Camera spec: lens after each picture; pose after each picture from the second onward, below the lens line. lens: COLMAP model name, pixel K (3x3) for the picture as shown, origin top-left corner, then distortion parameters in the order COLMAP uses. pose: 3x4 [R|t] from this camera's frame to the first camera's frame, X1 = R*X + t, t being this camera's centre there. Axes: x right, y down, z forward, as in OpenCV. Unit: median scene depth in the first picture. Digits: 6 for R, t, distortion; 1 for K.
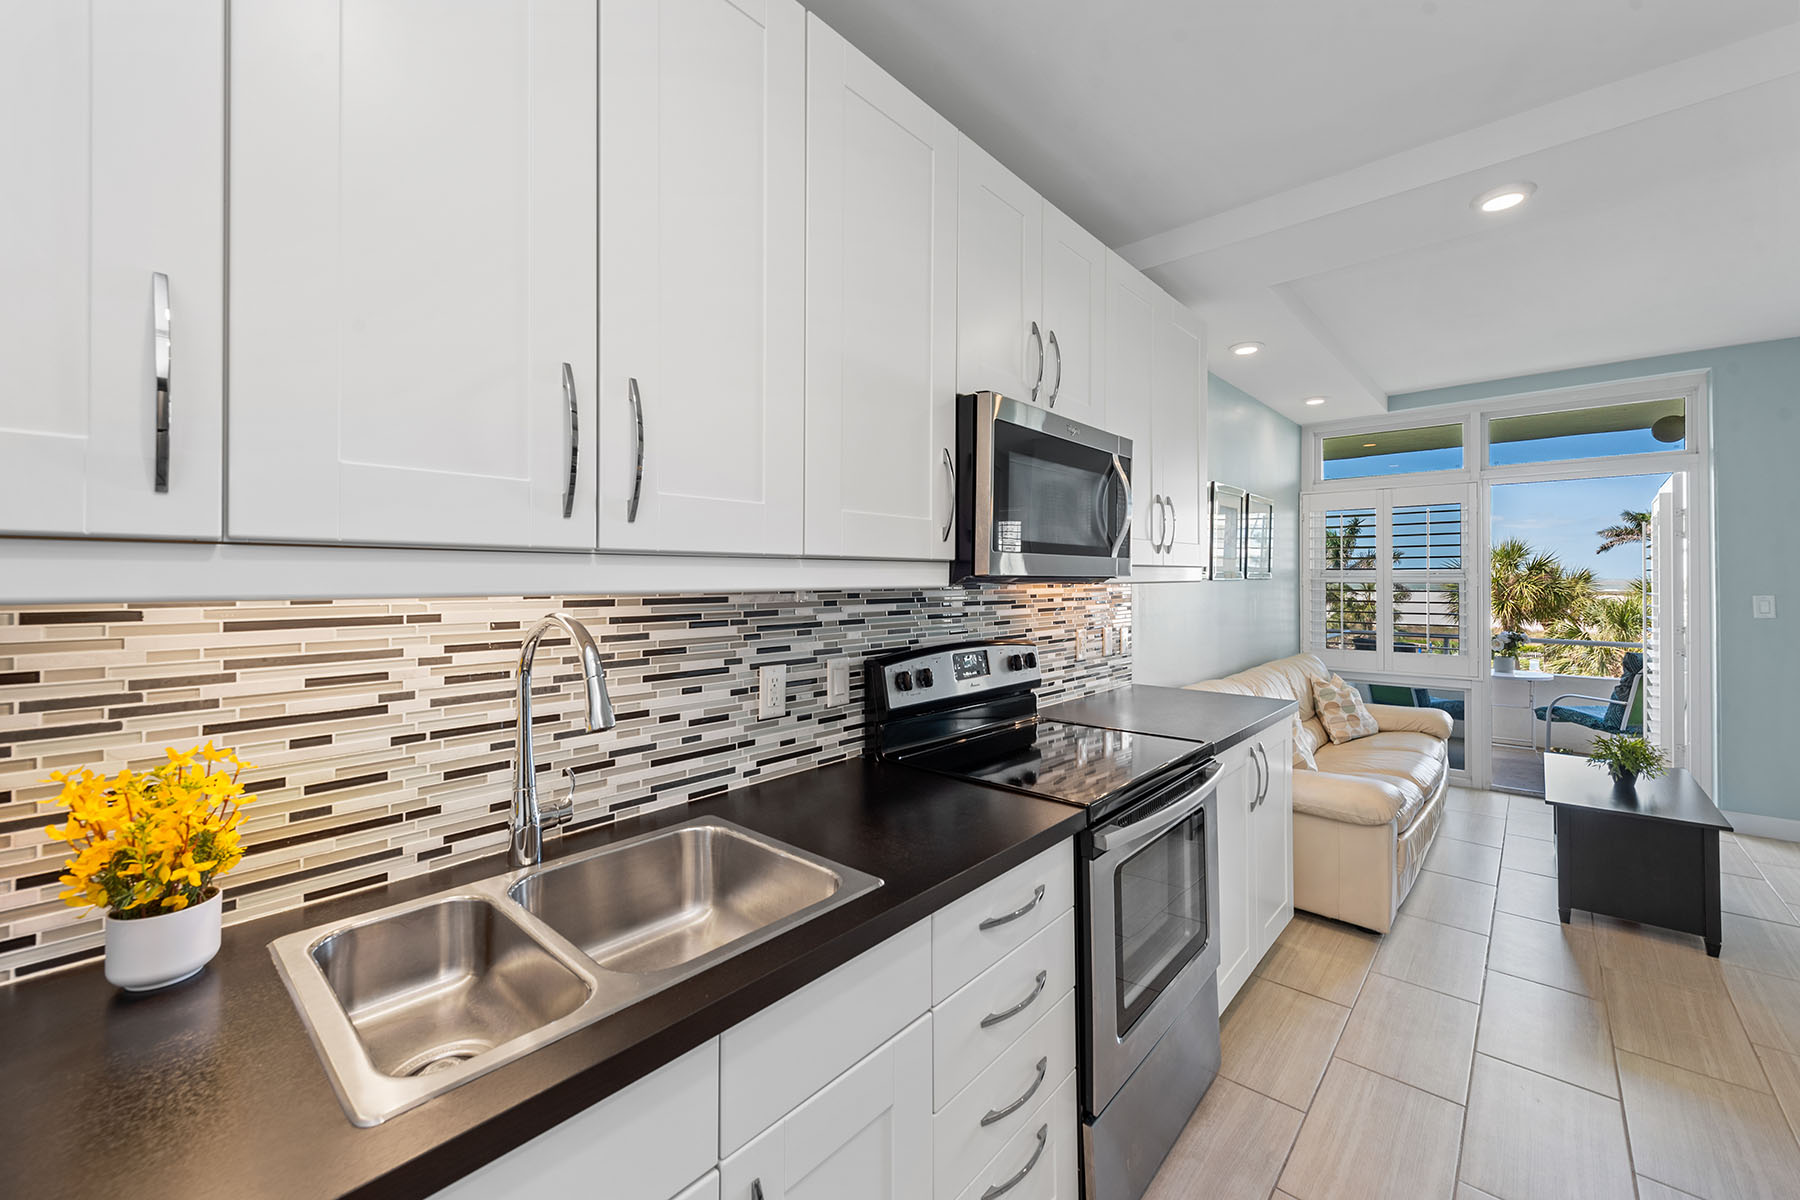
lens RADIAL K [[716.5, 0, 904.1], [0, 716.5, 572.6], [0, 0, 1]] dist [0.013507, -0.002521]
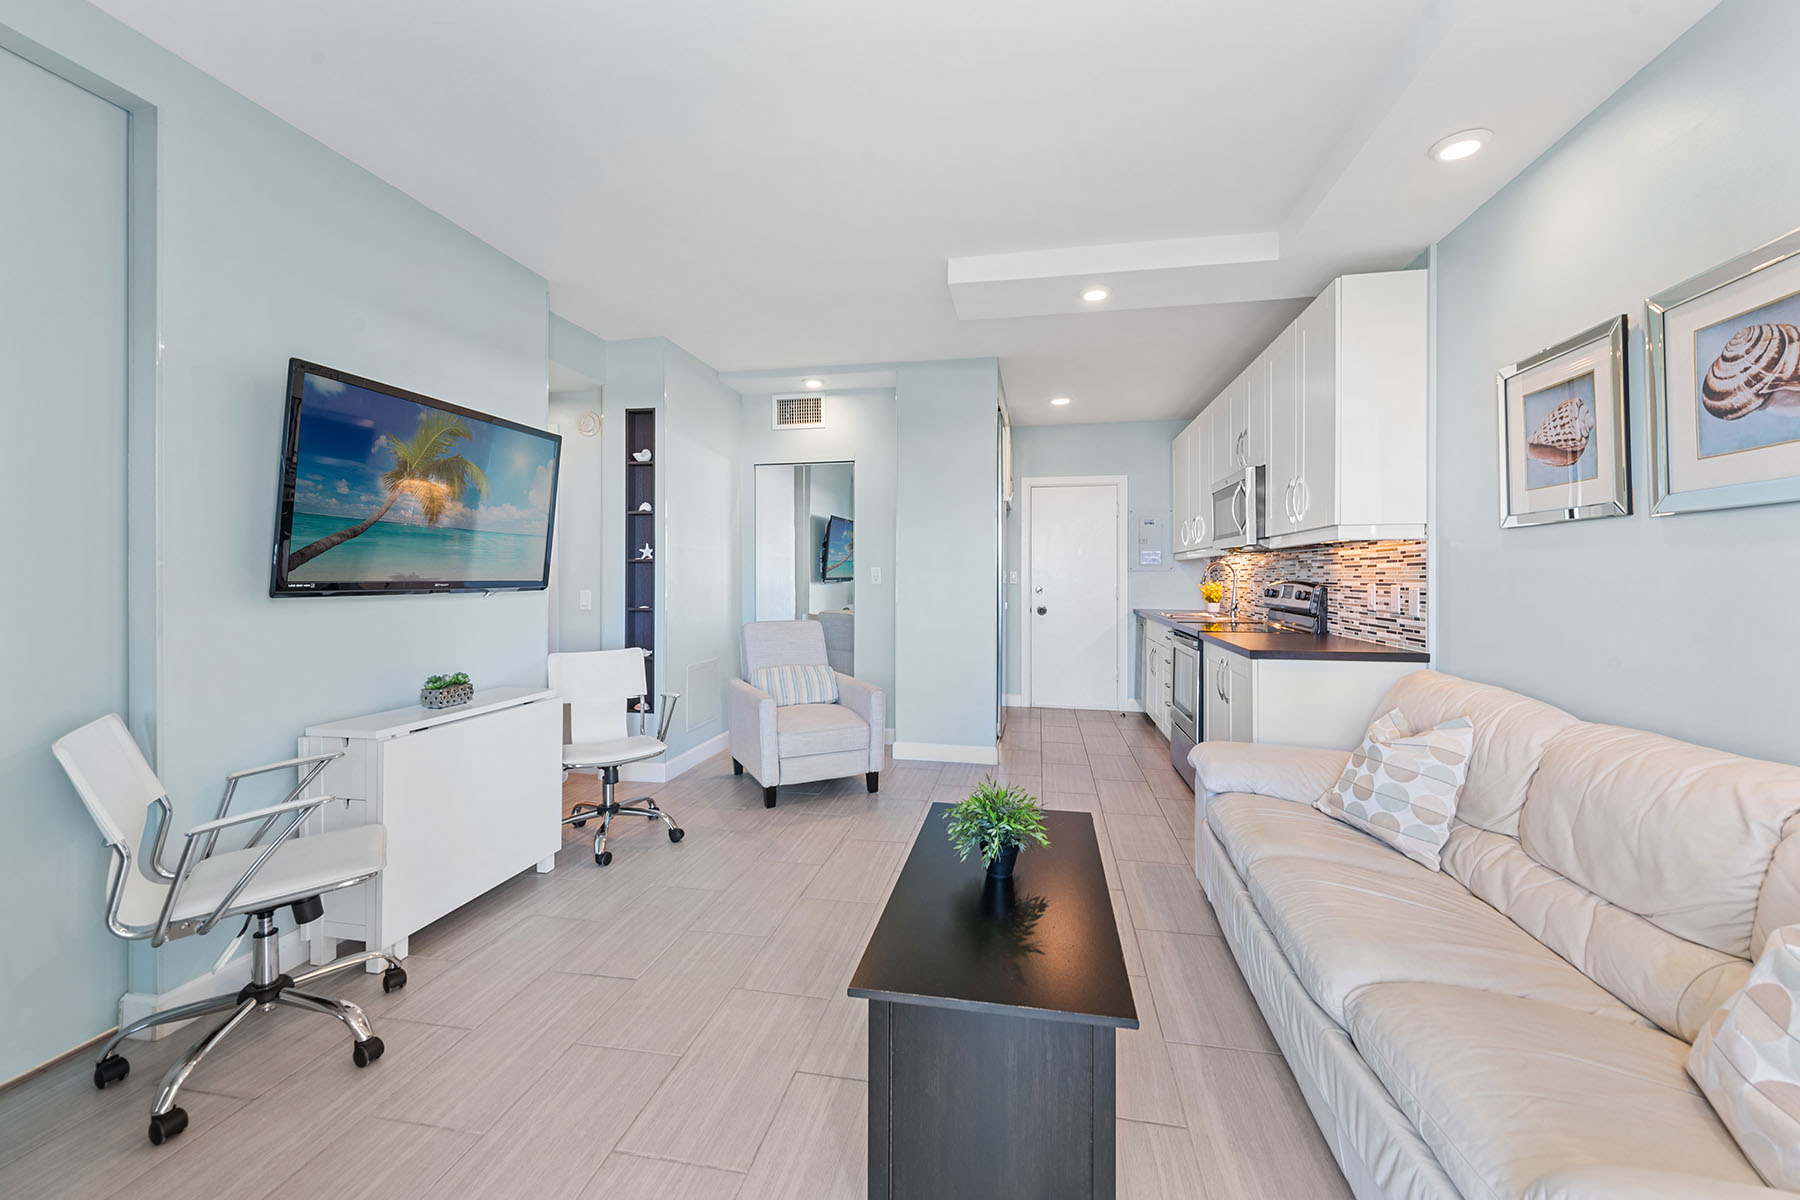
lens RADIAL K [[716.5, 0, 903.4], [0, 716.5, 578.1], [0, 0, 1]] dist [0.013507, -0.002521]
pose [[-0.859226, 0.000448, -0.511595, 1.663124], [0.002039, 0.999995, -0.002548, 0.077682], [0.511591, -0.003233, -0.859223, 1.784135]]
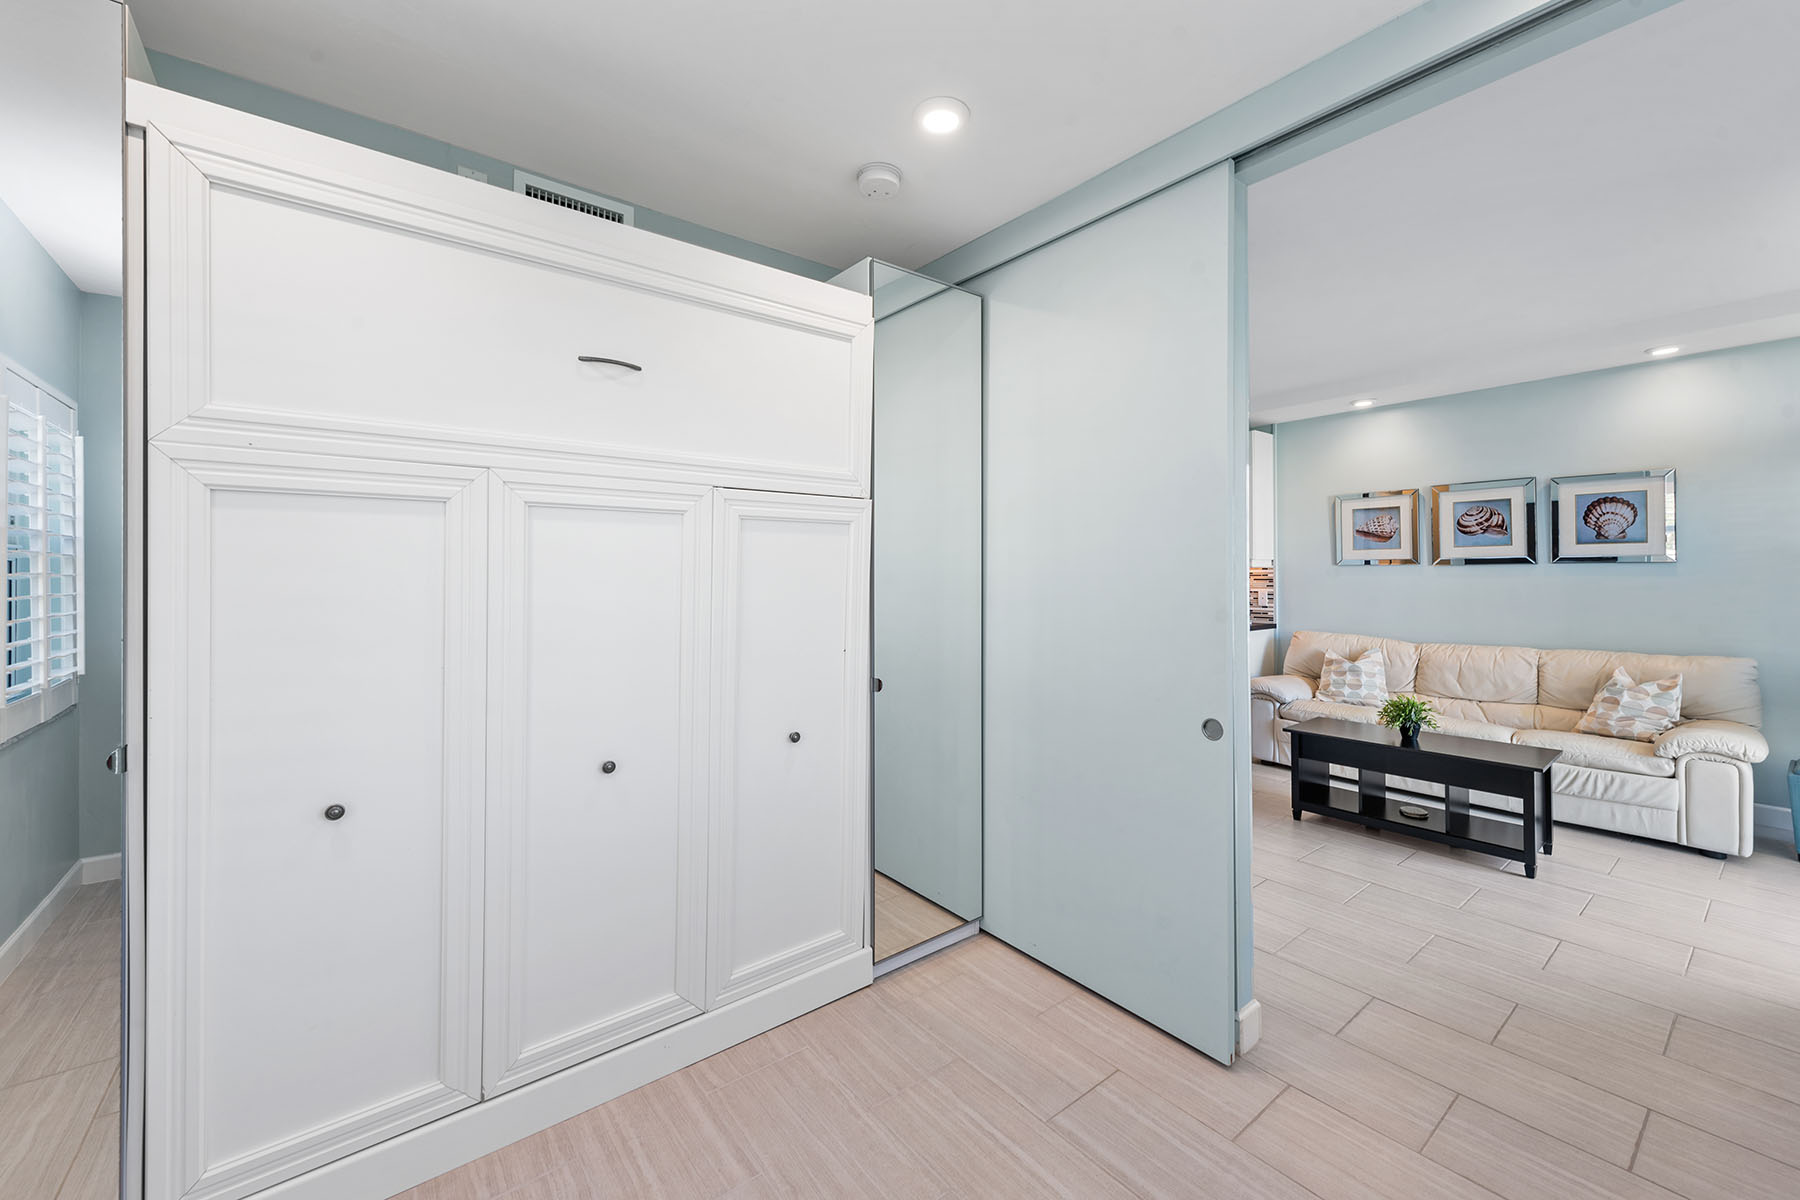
lens RADIAL K [[716.5, 0, 910.2], [0, 716.5, 570.3], [0, 0, 1]] dist [0.013507, -0.002521]
pose [[-0.166784, -0.009135, -0.985951, 2.809745], [0.004291, 0.999941, -0.009990, 0.042501], [0.985984, -0.005897, -0.166735, 0.488293]]
